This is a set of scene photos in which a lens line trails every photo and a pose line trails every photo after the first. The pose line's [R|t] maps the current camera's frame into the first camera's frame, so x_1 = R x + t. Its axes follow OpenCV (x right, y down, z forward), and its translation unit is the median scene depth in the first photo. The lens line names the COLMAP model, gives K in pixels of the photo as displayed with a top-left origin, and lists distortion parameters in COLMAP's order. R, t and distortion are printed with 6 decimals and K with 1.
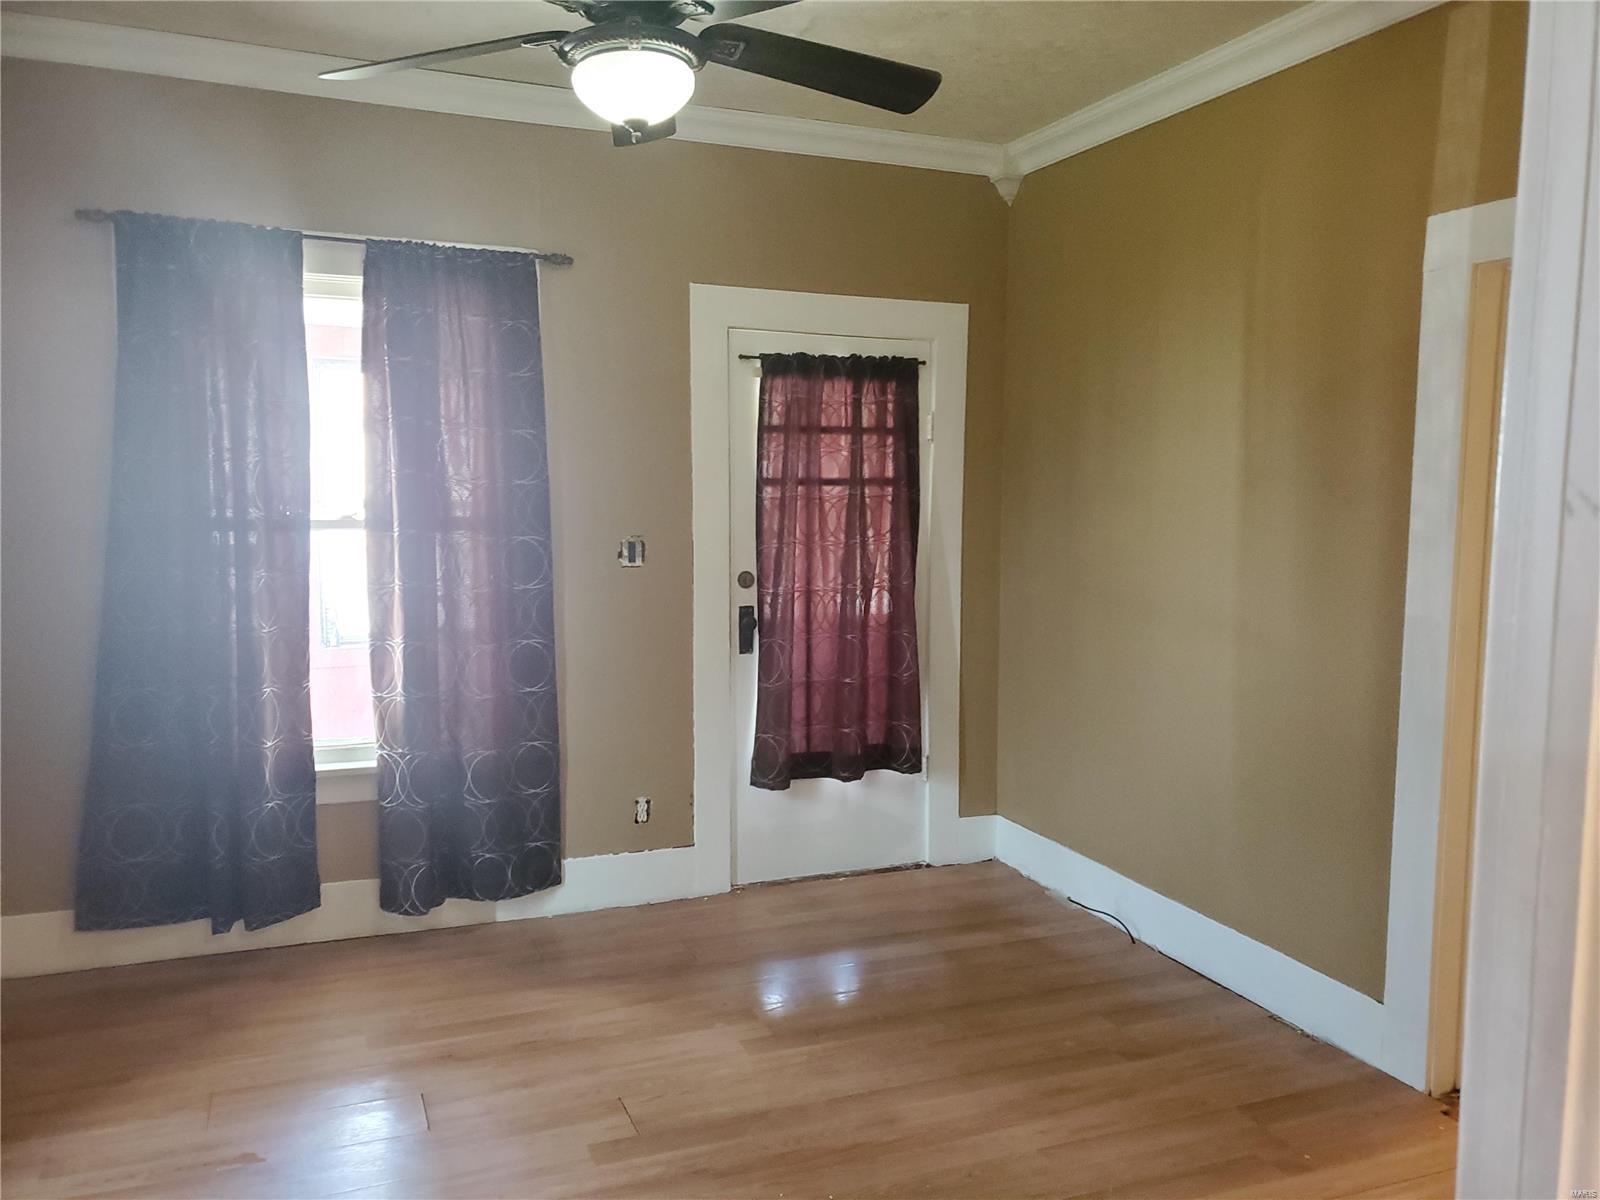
lens RADIAL K [[1244.0, 0, 818.4], [0, 1244.0, 606.3], [0, 0, 1]] dist [0.002537, -0.001645]
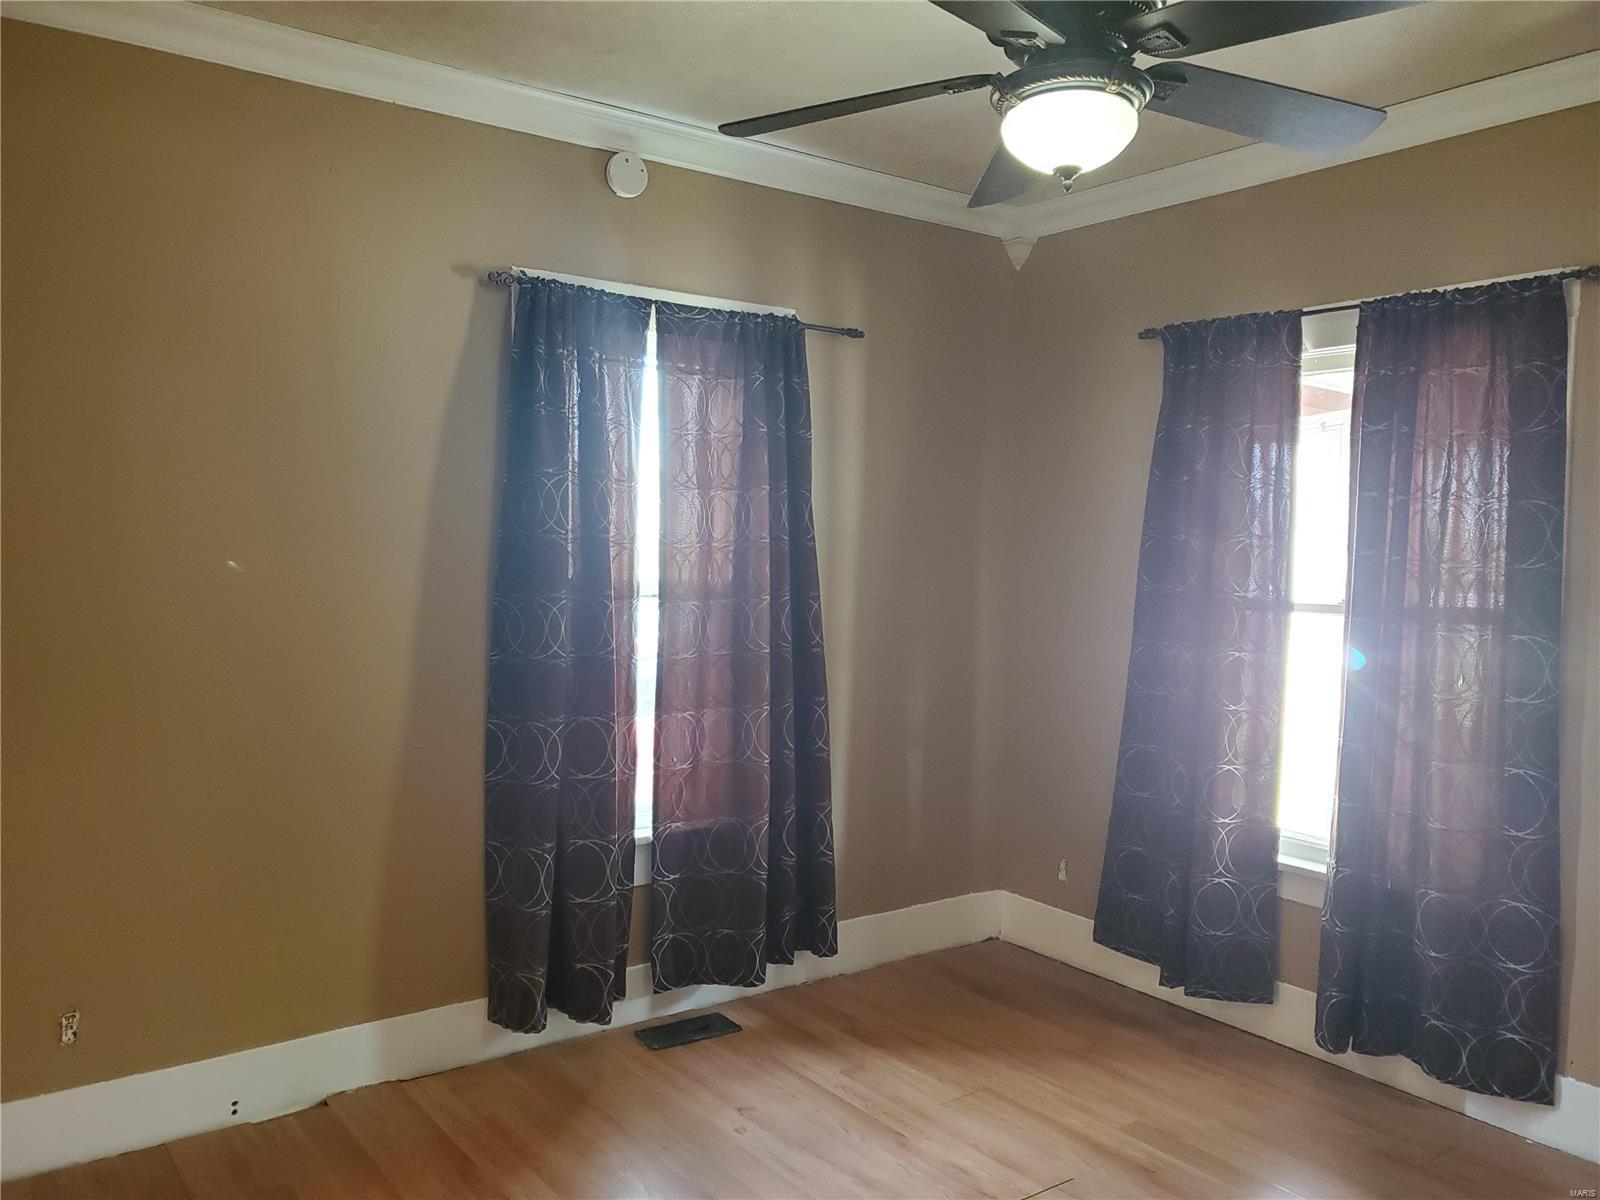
lens RADIAL K [[1244.0, 0, 818.4], [0, 1244.0, 606.3], [0, 0, 1]] dist [0.002537, -0.001645]
pose [[0.237194, 0.039622, -0.970654, 0.384264], [-0.115121, 0.993274, 0.012414, -0.030727], [0.964617, 0.108798, 0.240160, 0.354621]]
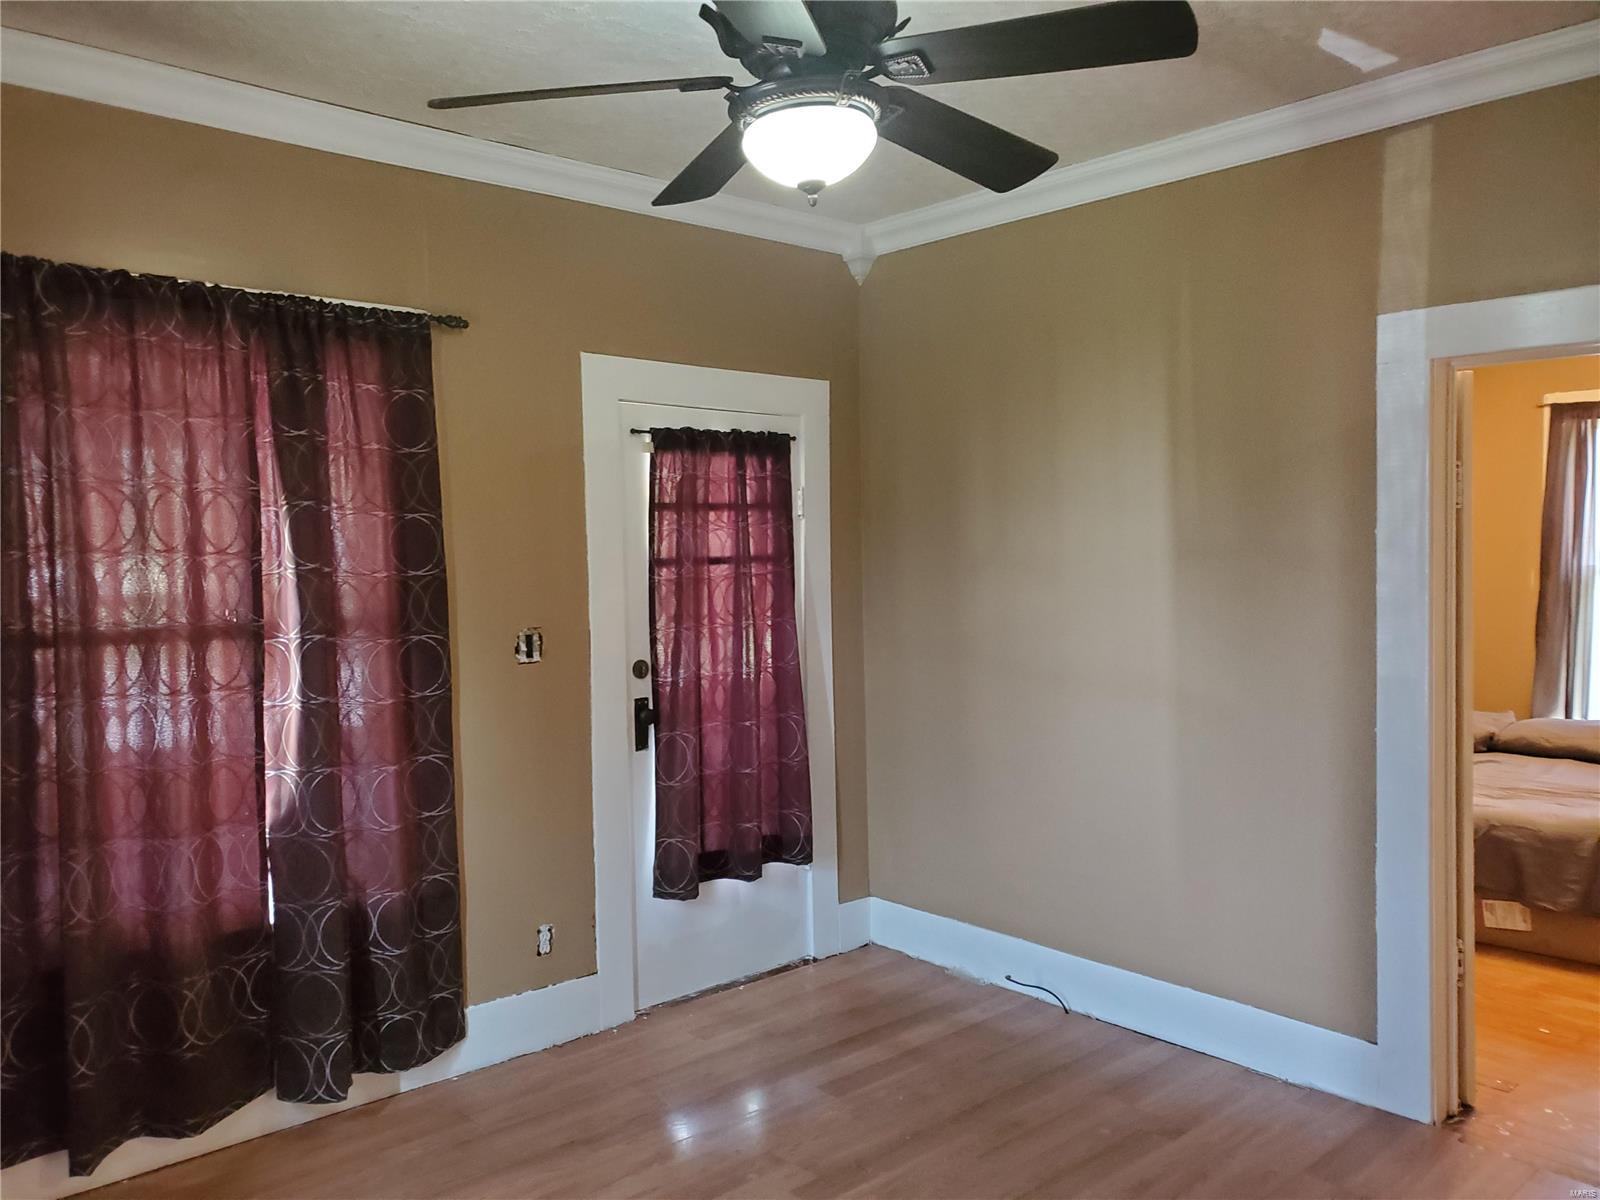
lens RADIAL K [[1237.5, 0, 798.7], [0, 1237.5, 562.0], [0, 0, 1]] dist [-0.005097, -0.009391]
pose [[0.947502, -0.026639, 0.318639, -0.239177], [0.054439, 0.995414, -0.078661, -0.022497], [-0.315082, 0.091878, 0.944607, 0.092376]]
